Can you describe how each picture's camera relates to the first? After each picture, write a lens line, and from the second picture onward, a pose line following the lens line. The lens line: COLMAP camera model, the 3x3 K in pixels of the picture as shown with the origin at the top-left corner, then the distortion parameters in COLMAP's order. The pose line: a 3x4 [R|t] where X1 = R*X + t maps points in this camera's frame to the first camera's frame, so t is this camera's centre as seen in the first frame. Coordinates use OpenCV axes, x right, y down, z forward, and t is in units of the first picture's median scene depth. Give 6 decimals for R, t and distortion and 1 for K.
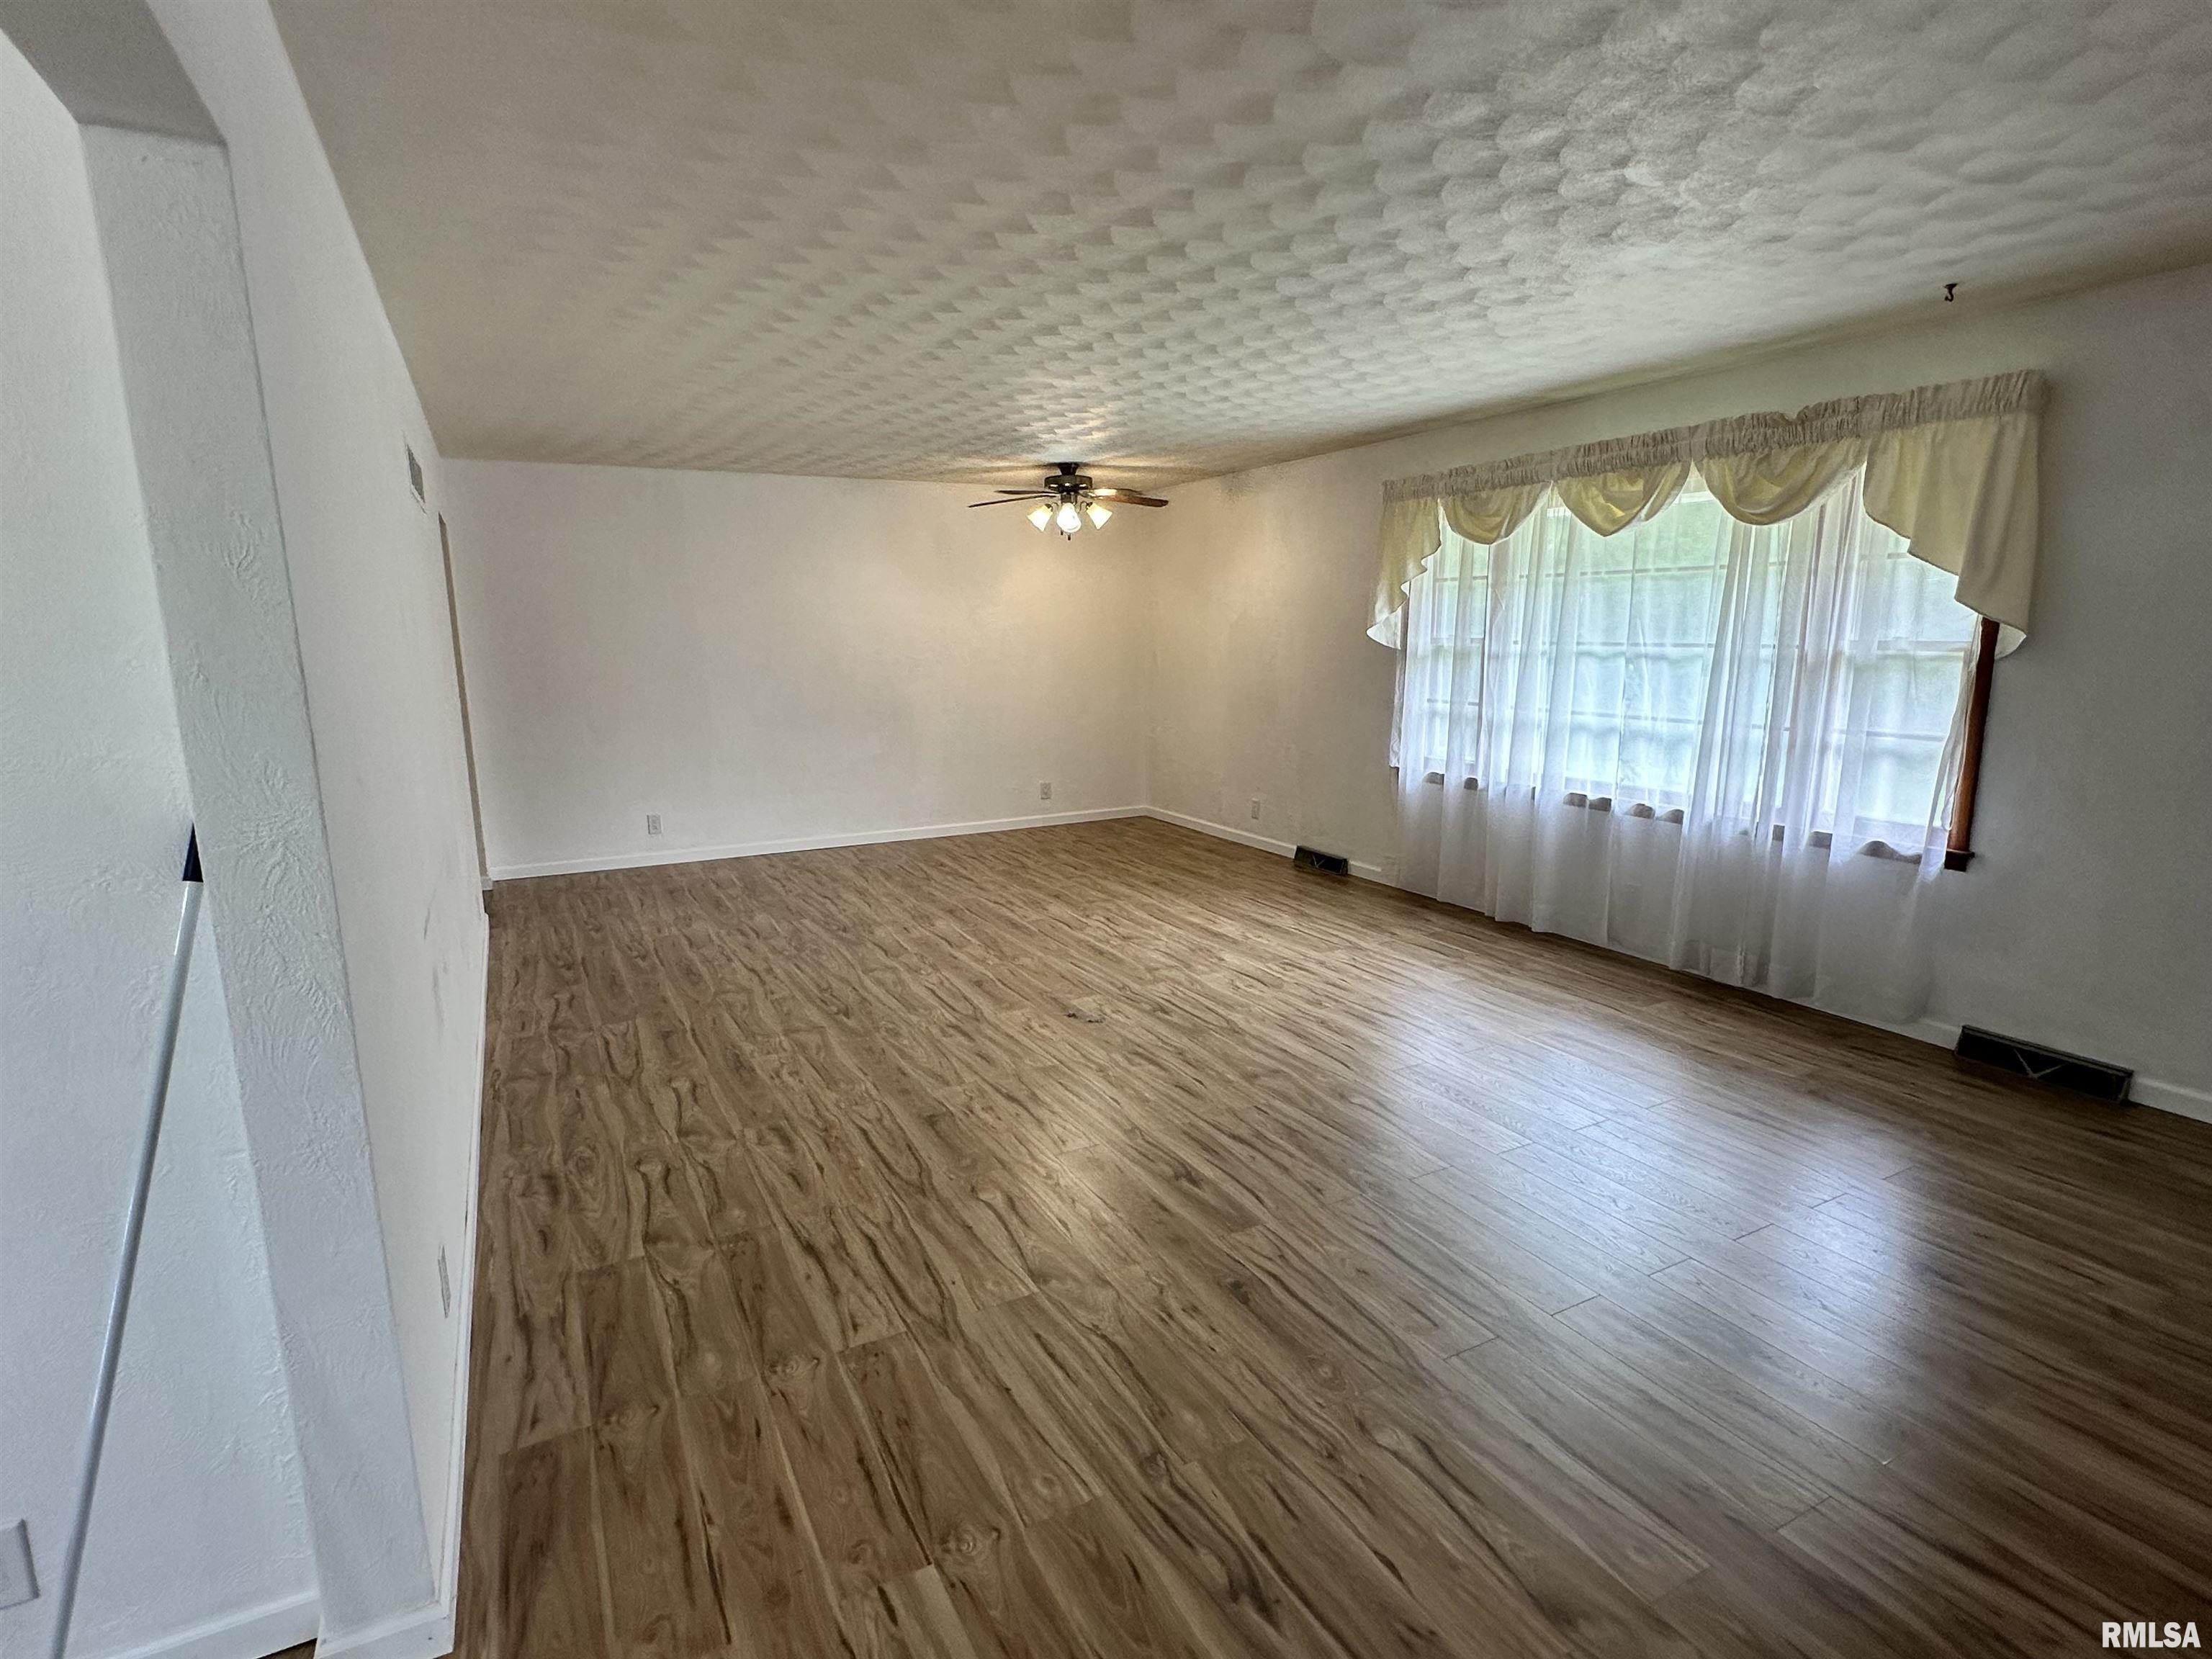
lens RADIAL K [[1080.2, 0, 1108.6], [0, 1080.2, 842.9], [0, 0, 1]] dist [-0.005131, -0.001435]
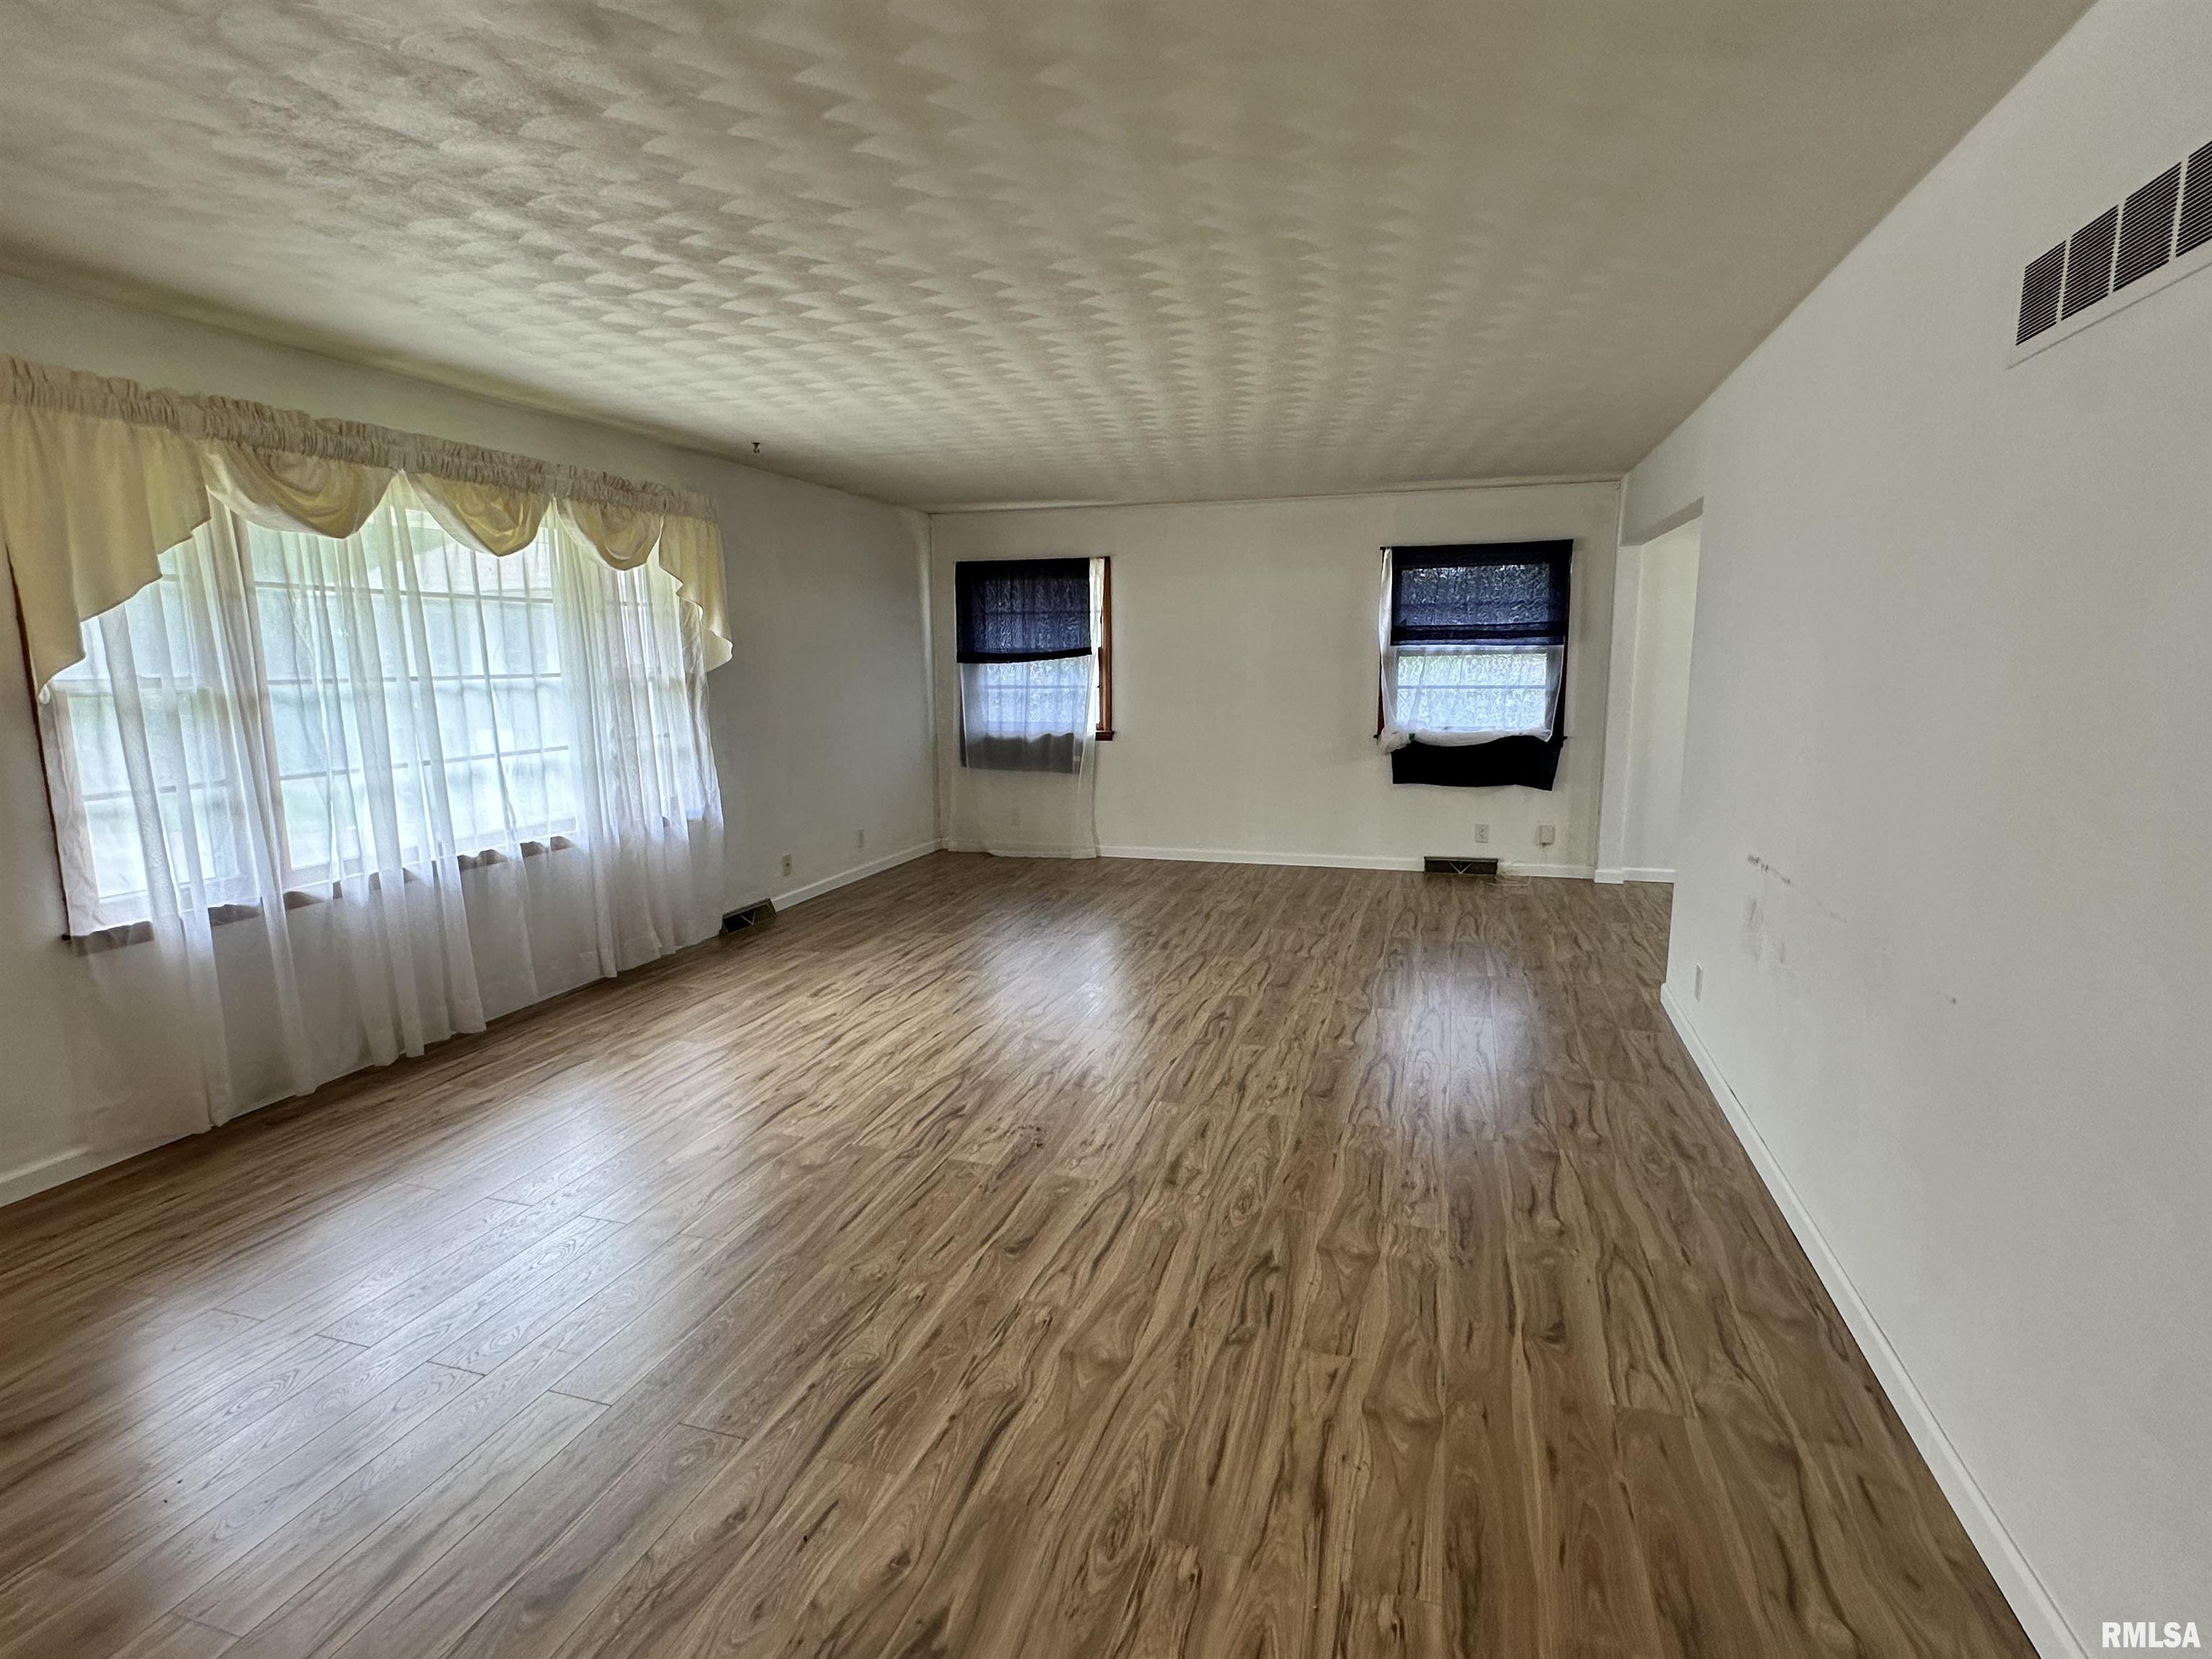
lens RADIAL K [[1080.2, 0, 1112.8], [0, 1080.2, 822.0], [0, 0, 1]] dist [-0.005131, -0.001435]
pose [[-0.690689, -0.097184, 0.716592, -0.611383], [0.156673, 0.947283, 0.279480, -0.269172], [-0.705976, 0.305304, -0.639052, 1.406001]]
